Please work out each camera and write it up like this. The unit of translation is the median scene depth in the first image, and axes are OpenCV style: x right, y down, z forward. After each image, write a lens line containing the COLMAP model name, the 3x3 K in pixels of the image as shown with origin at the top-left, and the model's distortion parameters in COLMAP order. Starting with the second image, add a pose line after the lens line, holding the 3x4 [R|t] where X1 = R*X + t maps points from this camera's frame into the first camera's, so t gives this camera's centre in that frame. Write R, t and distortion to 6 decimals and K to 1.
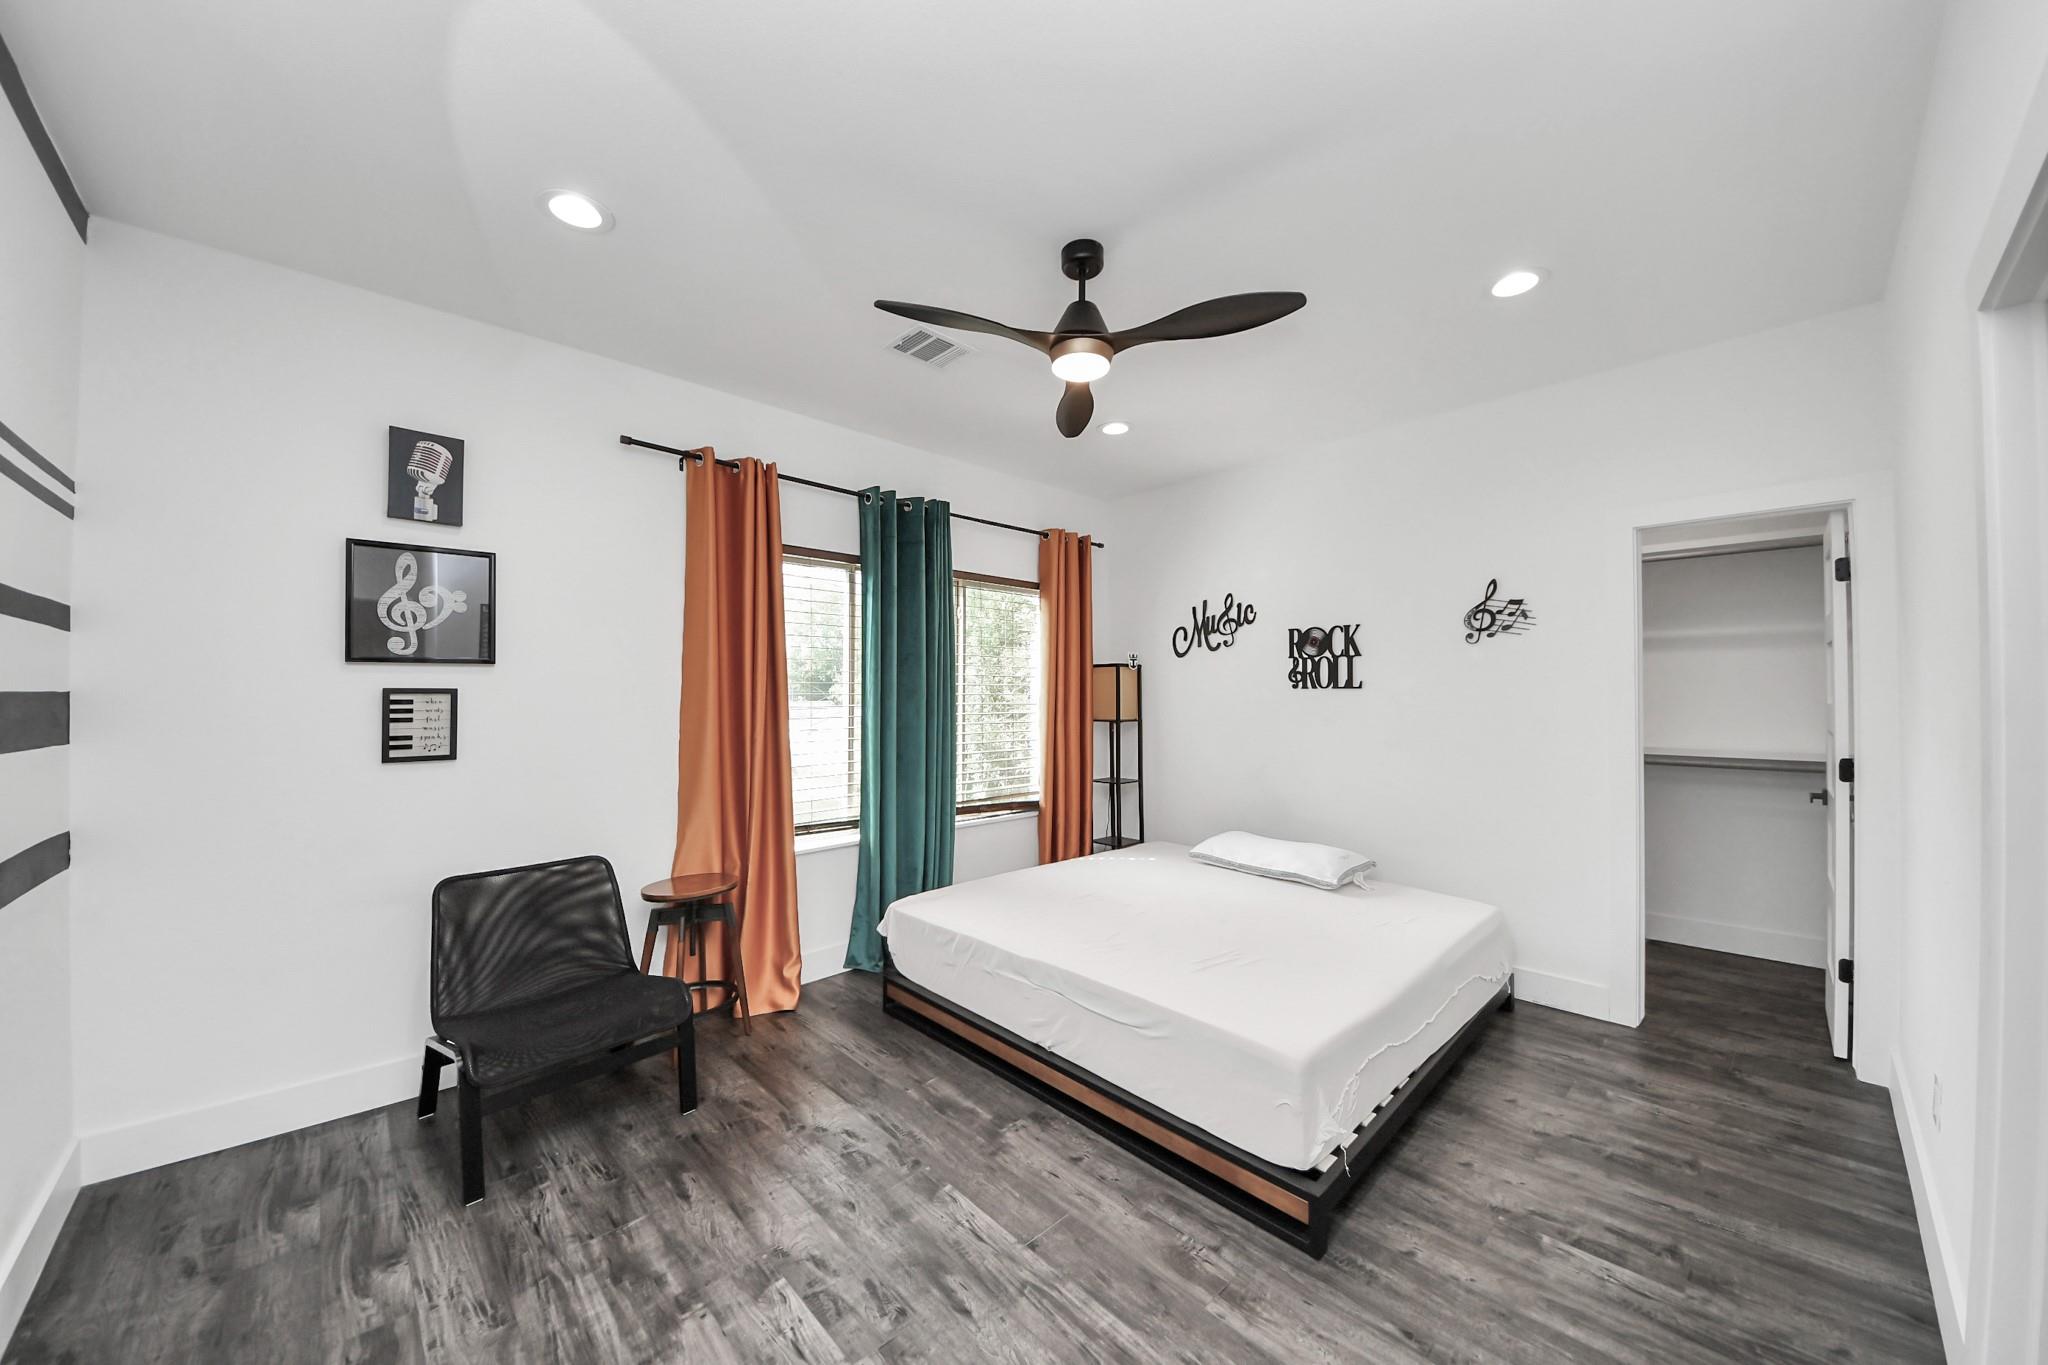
lens RADIAL K [[753.7, 0, 1017.1], [0, 753.7, 687.5], [0, 0, 1]] dist [0.016283, -0.009089]
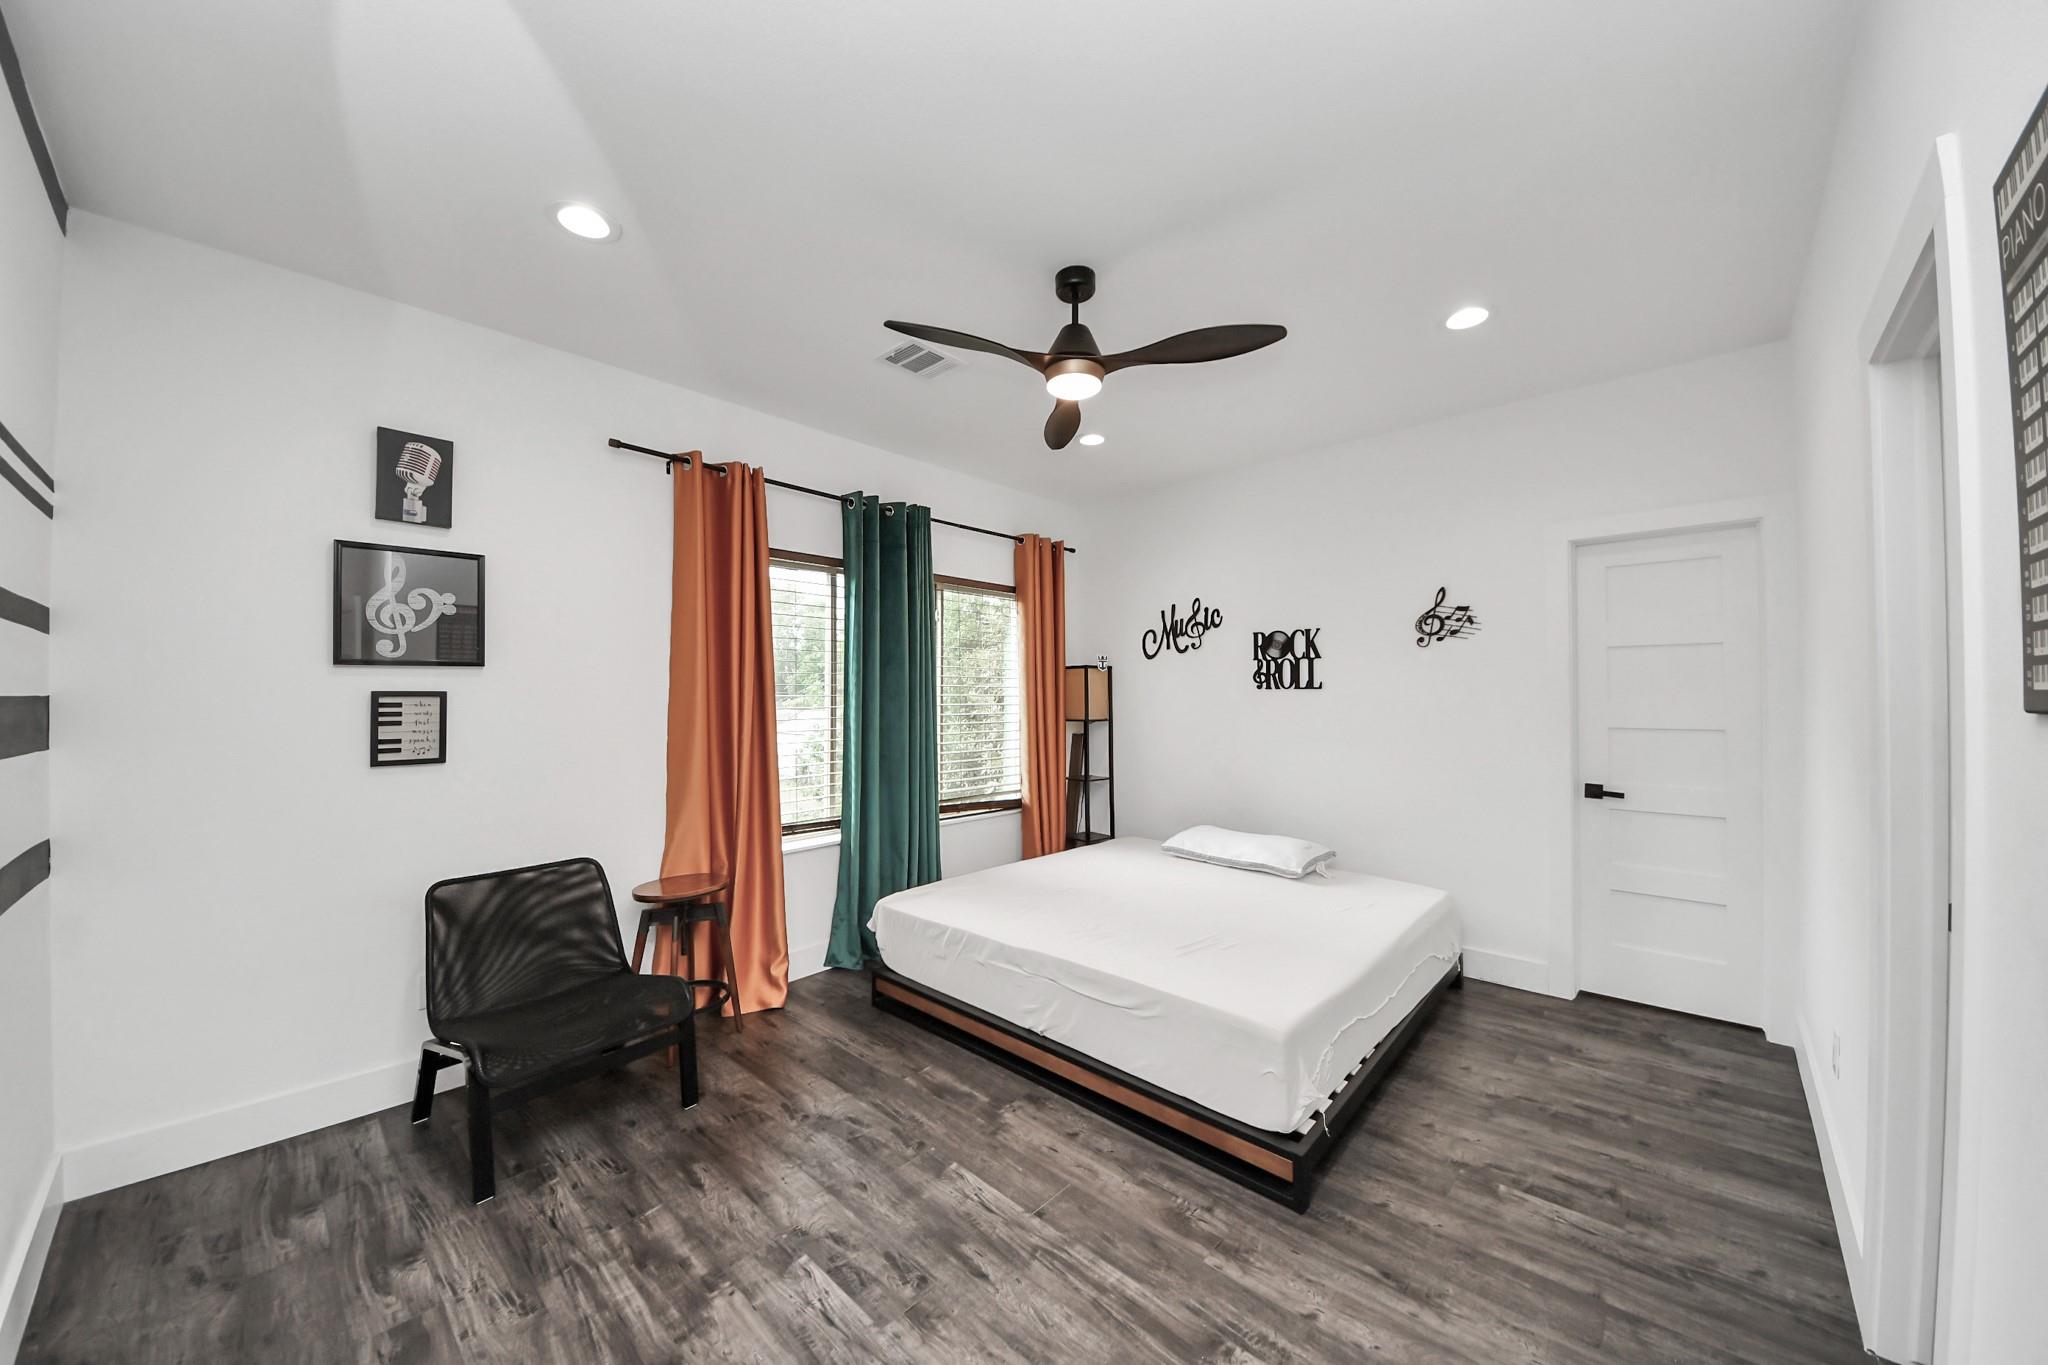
lens RADIAL K [[753.7, 0, 1017.2], [0, 753.7, 686.8], [0, 0, 1]] dist [0.016283, -0.009089]
pose [[0.997918, -0.002981, 0.064424, -0.057516], [0.003145, 0.999992, -0.002448, 0.000080], [-0.064416, 0.002646, 0.997920, -0.043657]]
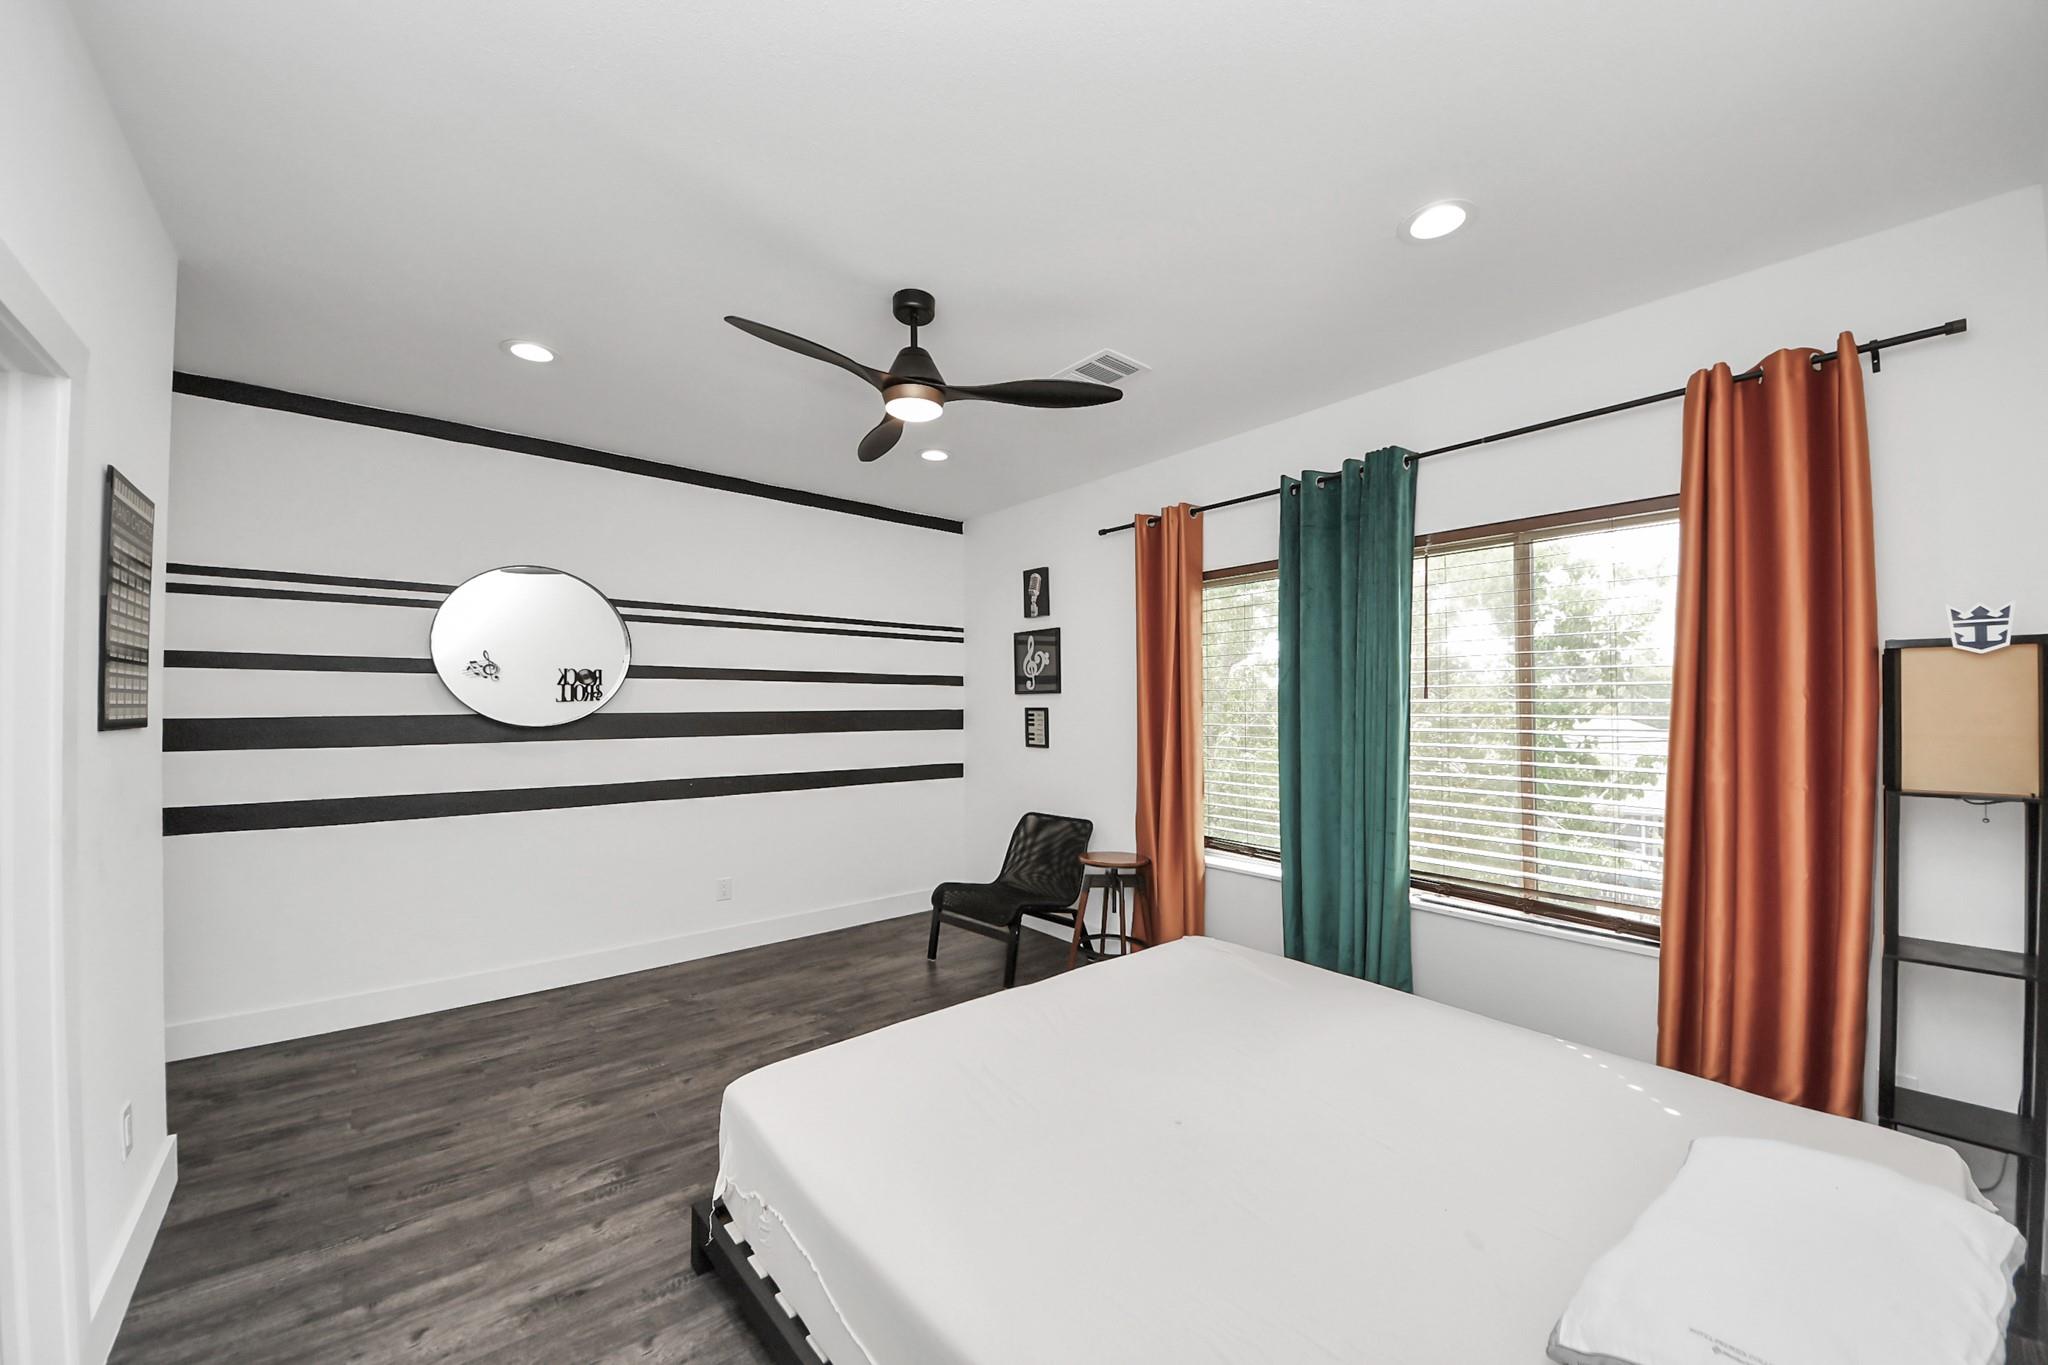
lens RADIAL K [[753.7, 0, 1055.1], [0, 753.7, 697.8], [0, 0, 1]] dist [0.016283, -0.009089]
pose [[-0.040506, -0.009701, -0.999132, 1.056285], [0.008544, 0.999913, -0.010055, -0.004704], [0.999143, -0.008944, -0.040419, 1.147297]]
